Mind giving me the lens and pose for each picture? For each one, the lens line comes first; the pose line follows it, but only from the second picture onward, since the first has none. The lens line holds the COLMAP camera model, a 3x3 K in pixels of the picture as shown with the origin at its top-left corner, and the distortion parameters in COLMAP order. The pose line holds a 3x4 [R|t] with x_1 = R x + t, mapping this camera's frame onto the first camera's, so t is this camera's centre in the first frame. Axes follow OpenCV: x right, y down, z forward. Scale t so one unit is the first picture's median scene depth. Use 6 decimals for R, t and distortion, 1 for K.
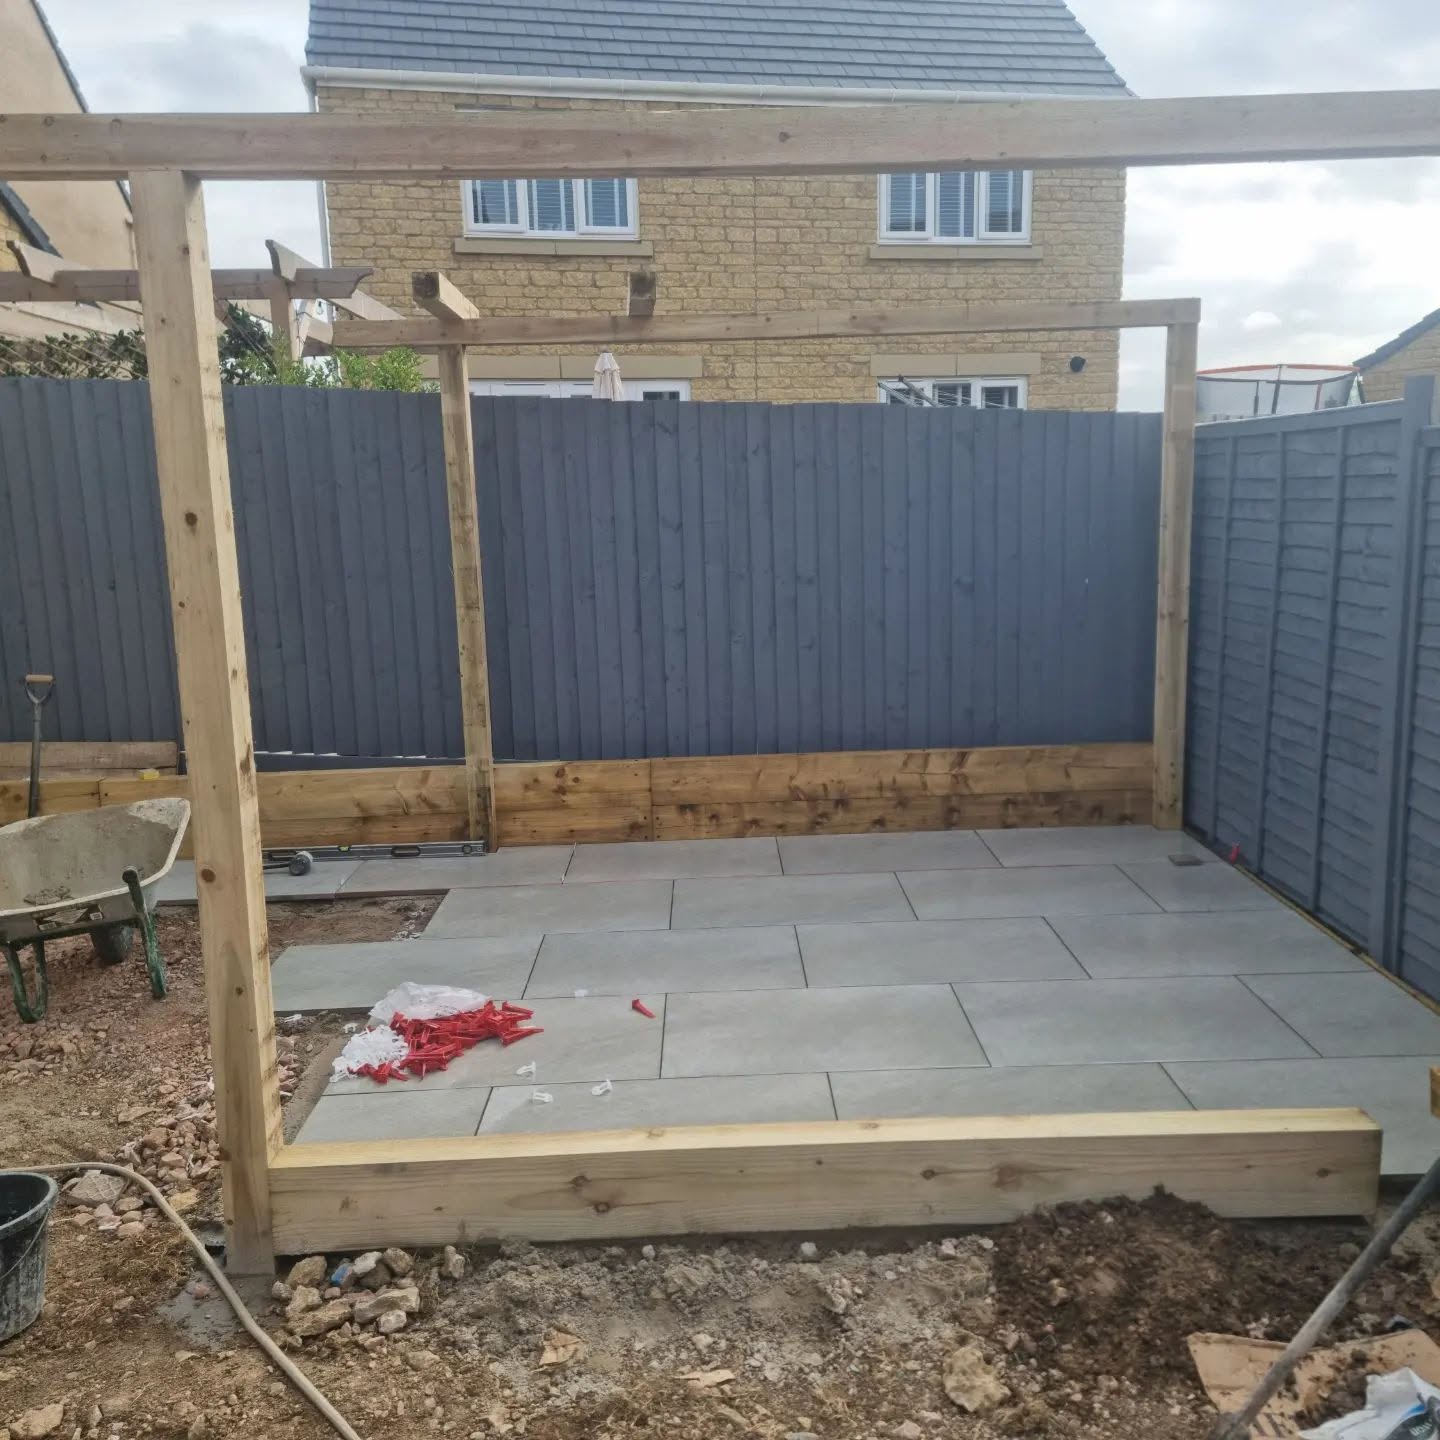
lens RADIAL K [[1341.8, 0, 728.6], [0, 1341.8, 730.4], [0, 0, 1]] dist [0.064952, 0.000000]
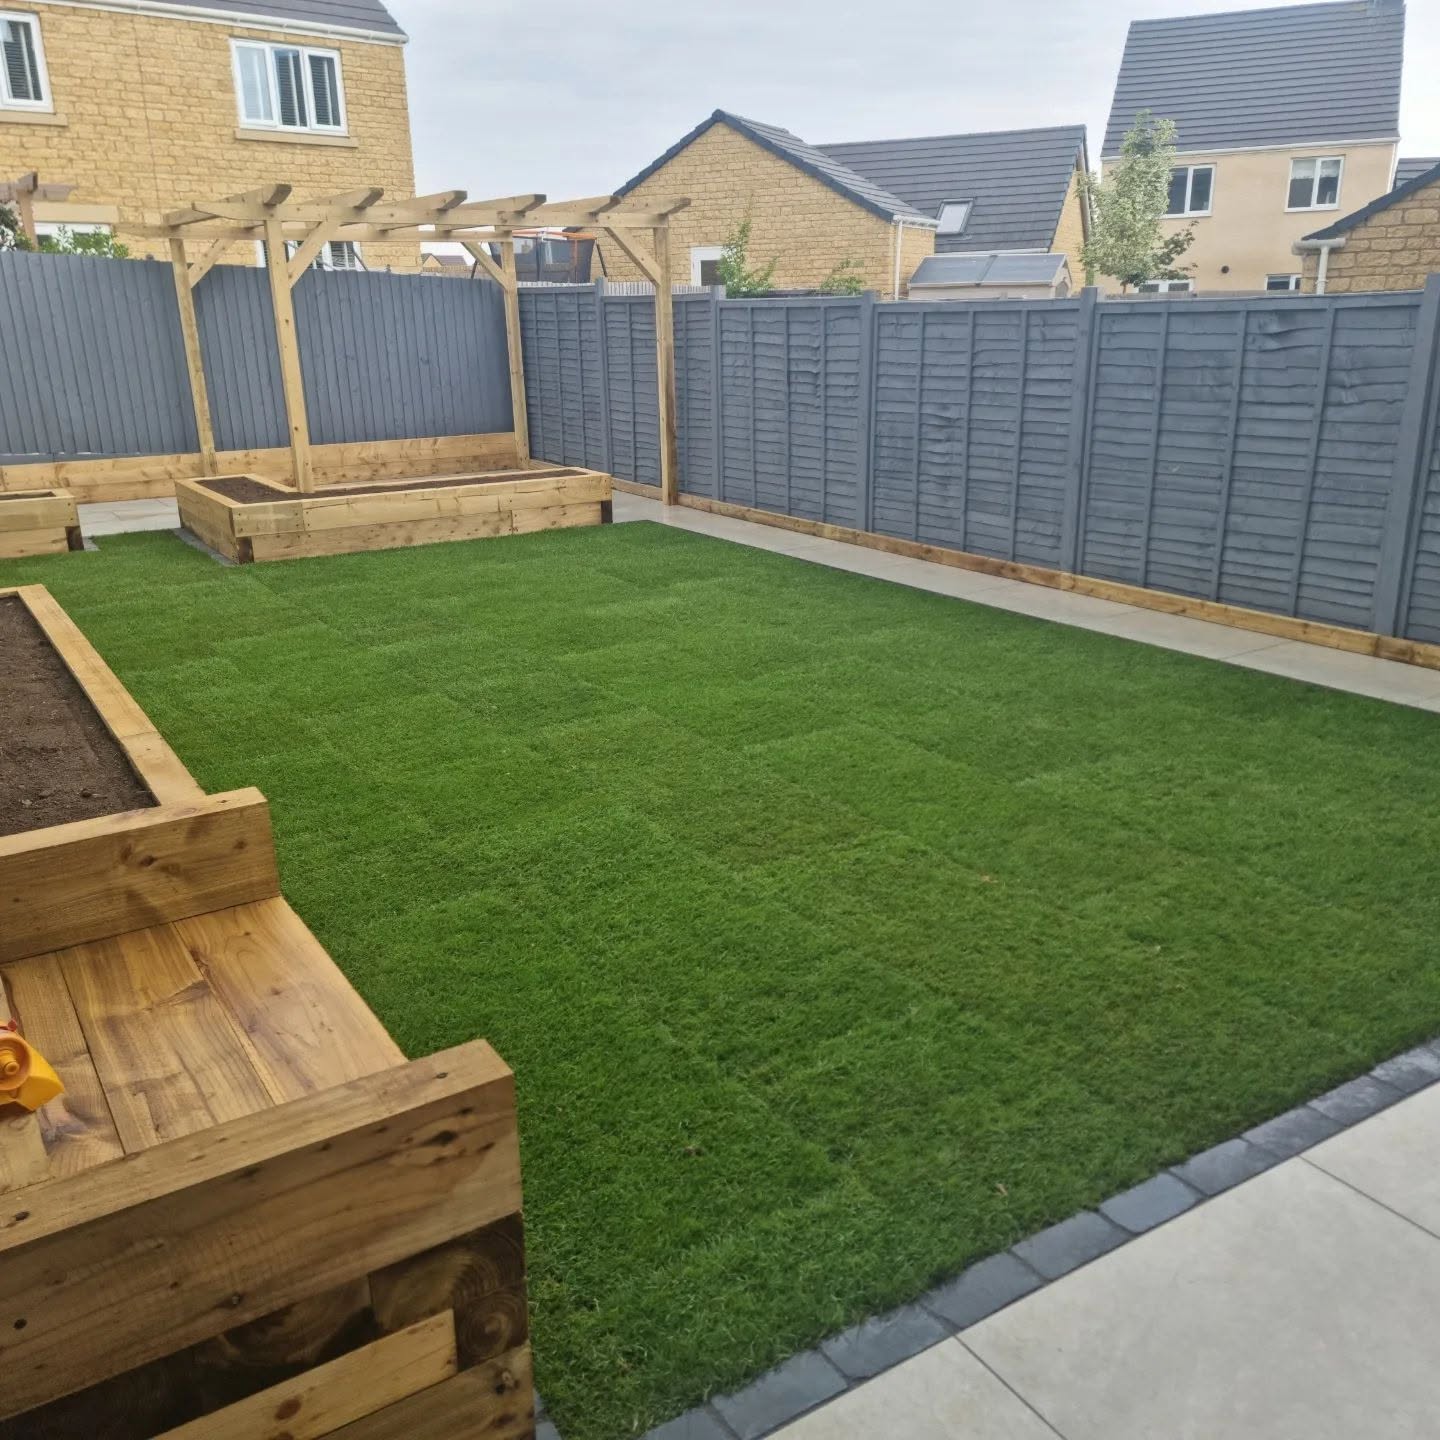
lens RADIAL K [[1341.8, 0, 729.7], [0, 1341.8, 712.9], [0, 0, 1]] dist [0.064952, 0.000000]
pose [[0.858161, -0.145828, 0.492233, -0.245034], [0.091385, 0.986887, 0.133053, 0.091256], [-0.505182, -0.069198, 0.860234, -0.509559]]
